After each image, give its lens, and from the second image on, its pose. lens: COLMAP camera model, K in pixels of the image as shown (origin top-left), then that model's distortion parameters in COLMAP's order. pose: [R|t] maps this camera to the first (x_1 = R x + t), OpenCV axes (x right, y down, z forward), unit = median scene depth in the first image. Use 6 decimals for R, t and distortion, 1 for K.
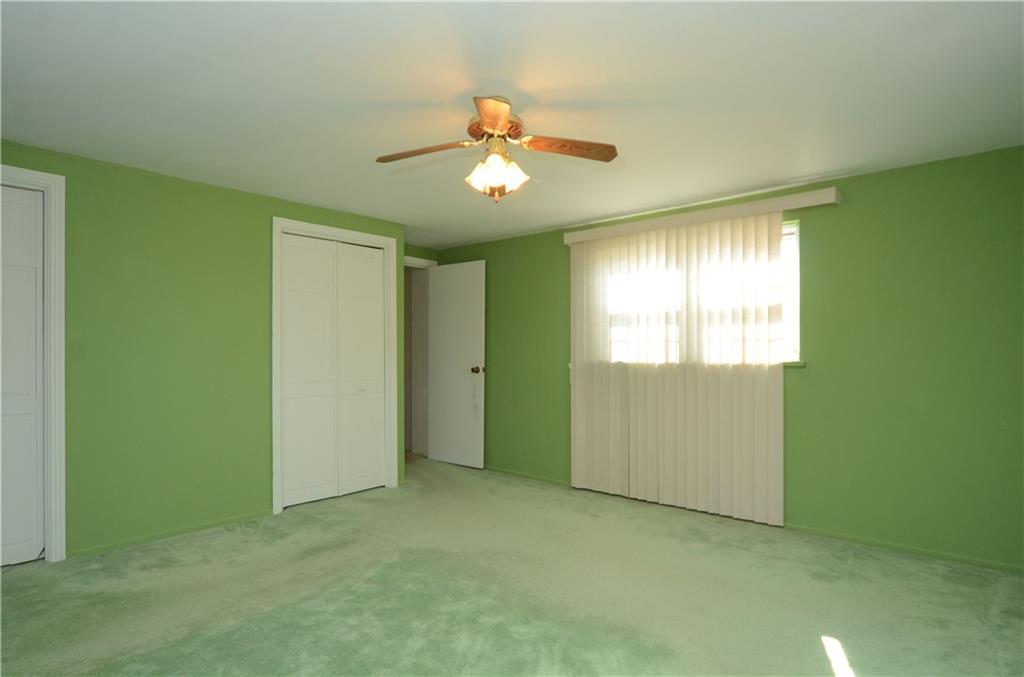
lens RADIAL K [[553.0, 0, 514.2], [0, 553.0, 340.4], [0, 0, 1]] dist [0.001897, -0.001184]
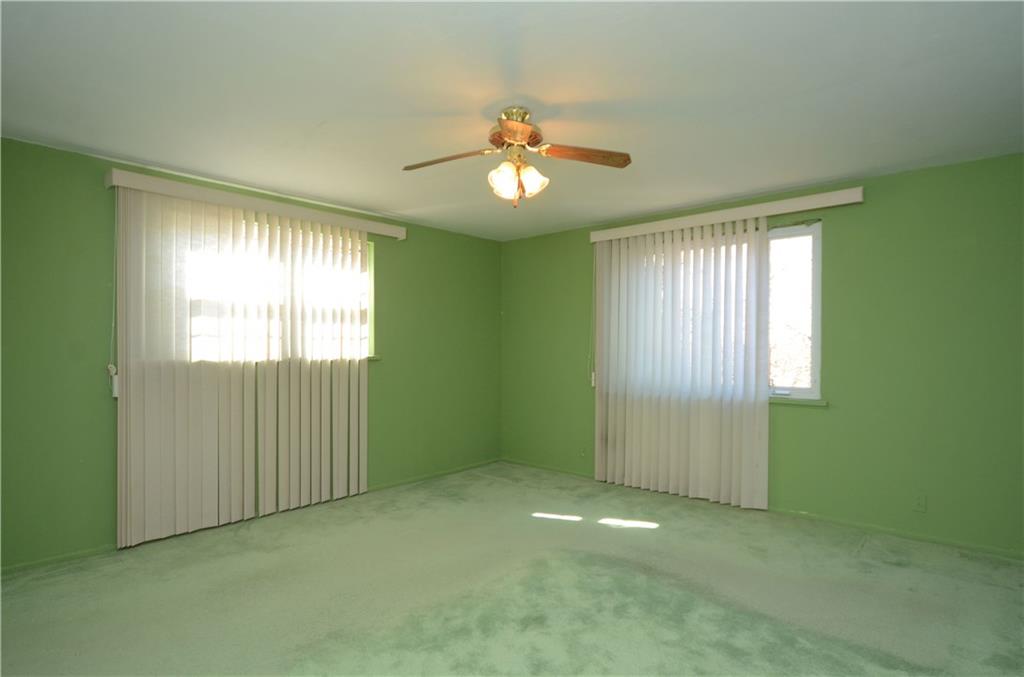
lens RADIAL K [[553.0, 0, 514.1], [0, 553.0, 347.3], [0, 0, 1]] dist [0.001897, -0.001184]
pose [[0.011809, 0.001510, 0.999929, -0.638826], [-0.022078, 0.999755, -0.001249, 0.010834], [-0.999687, -0.022061, 0.011839, 0.581081]]
